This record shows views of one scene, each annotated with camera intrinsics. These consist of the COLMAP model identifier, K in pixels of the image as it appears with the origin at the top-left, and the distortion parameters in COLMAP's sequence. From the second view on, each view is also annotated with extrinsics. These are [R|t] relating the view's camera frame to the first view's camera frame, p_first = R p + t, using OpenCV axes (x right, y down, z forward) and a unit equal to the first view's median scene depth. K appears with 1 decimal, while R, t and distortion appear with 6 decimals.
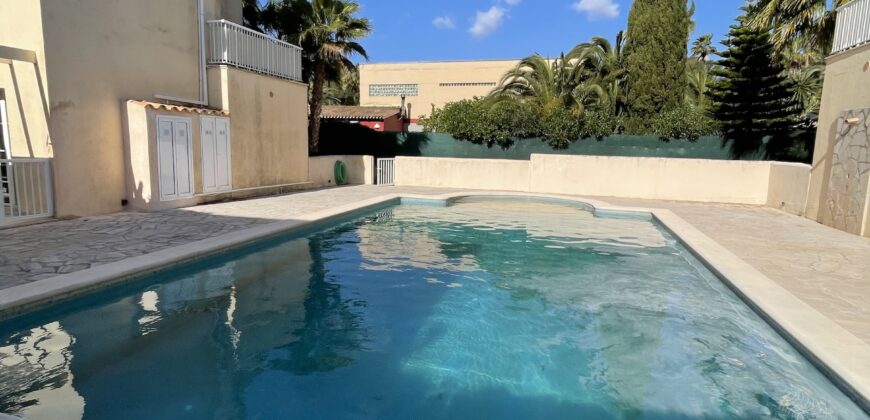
lens RADIAL K [[460.6, 0, 435.0], [0, 460.6, 210.0], [0, 0, 1]] dist [0.026140, 0.000240]
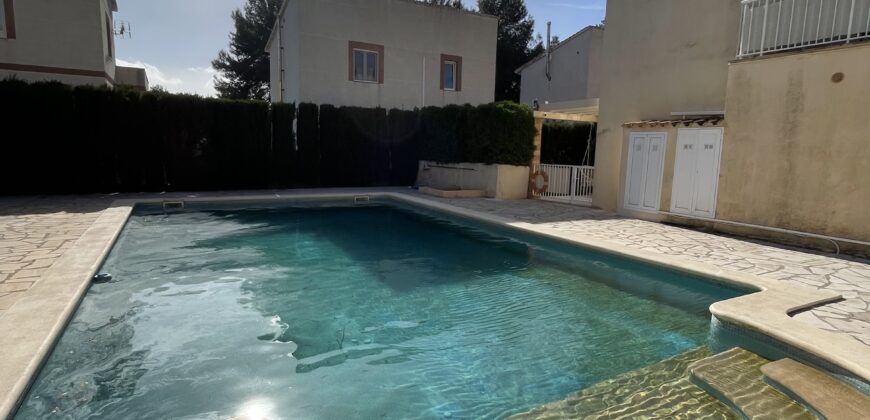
lens RADIAL K [[460.6, 0, 435.0], [0, 460.6, 210.0], [0, 0, 1]] dist [0.026140, 0.000240]
pose [[-0.666207, 0.055545, -0.743696, 0.435482], [-0.155392, 0.964995, 0.211275, -0.142374], [0.729398, 0.256317, -0.634255, 1.085947]]
